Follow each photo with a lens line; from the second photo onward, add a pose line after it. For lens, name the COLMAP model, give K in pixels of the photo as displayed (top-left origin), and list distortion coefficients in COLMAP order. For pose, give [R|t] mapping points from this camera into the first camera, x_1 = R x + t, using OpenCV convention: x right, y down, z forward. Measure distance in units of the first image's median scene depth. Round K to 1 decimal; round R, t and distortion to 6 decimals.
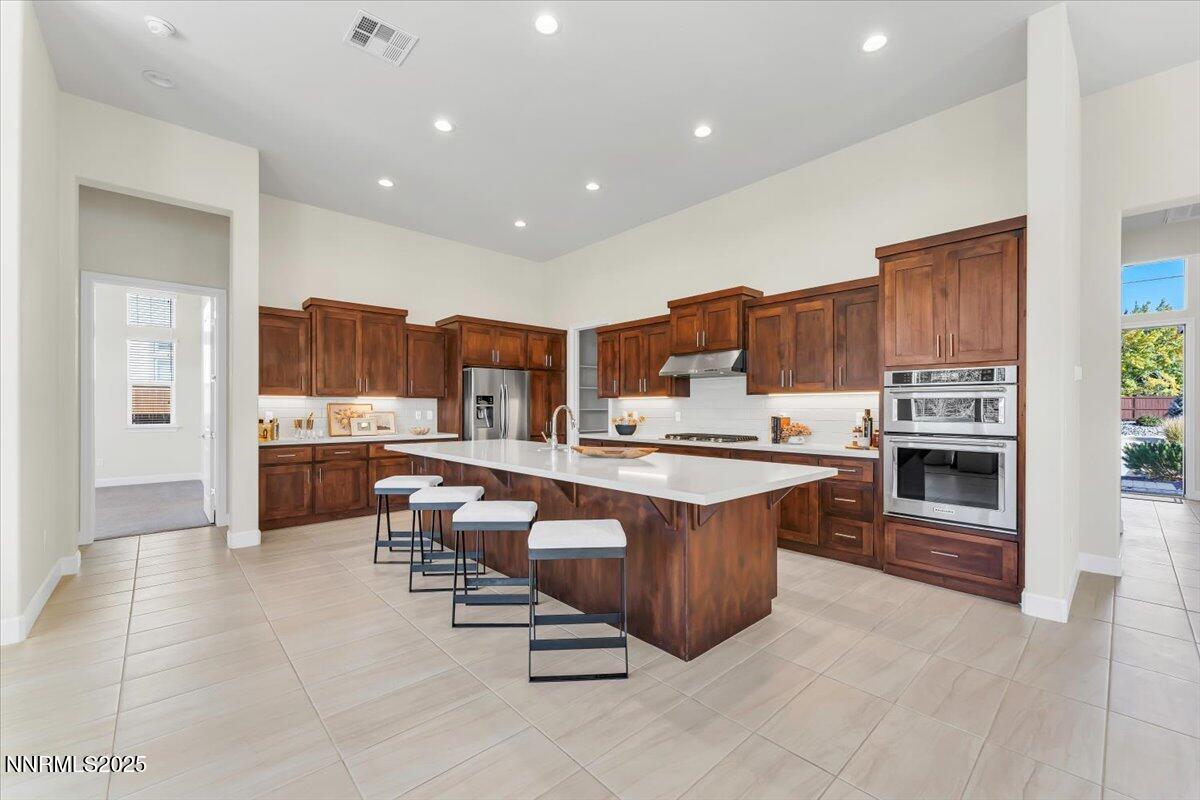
lens RADIAL K [[482.8, 0, 593.2], [0, 482.8, 408.7], [0, 0, 1]] dist [-0.000939, -0.000021]
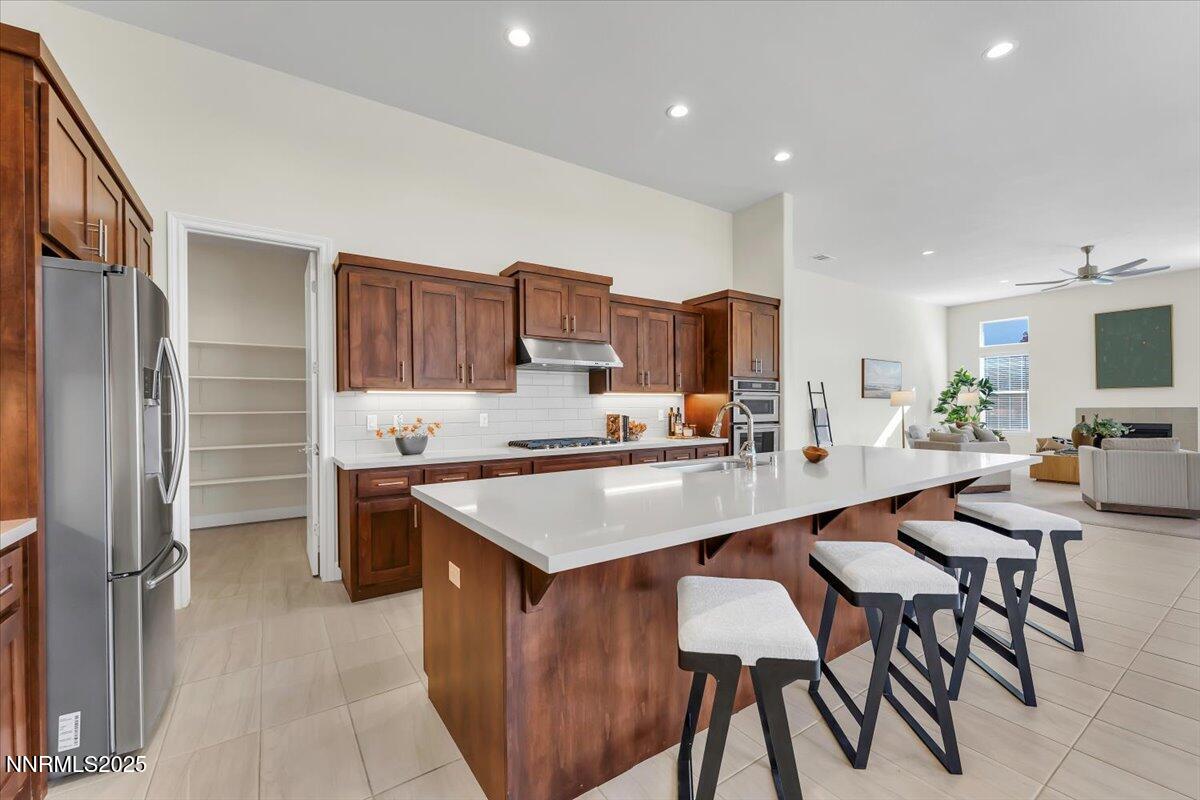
lens RADIAL K [[497.2, 0, 608.1], [0, 497.2, 405.5], [0, 0, 1]] dist [0.000893, 0.000026]
pose [[0.139310, -0.000212, 0.990249, -0.654110], [0.008358, 0.999965, -0.000962, -0.003878], [-0.990214, 0.008411, 0.139307, 0.877046]]
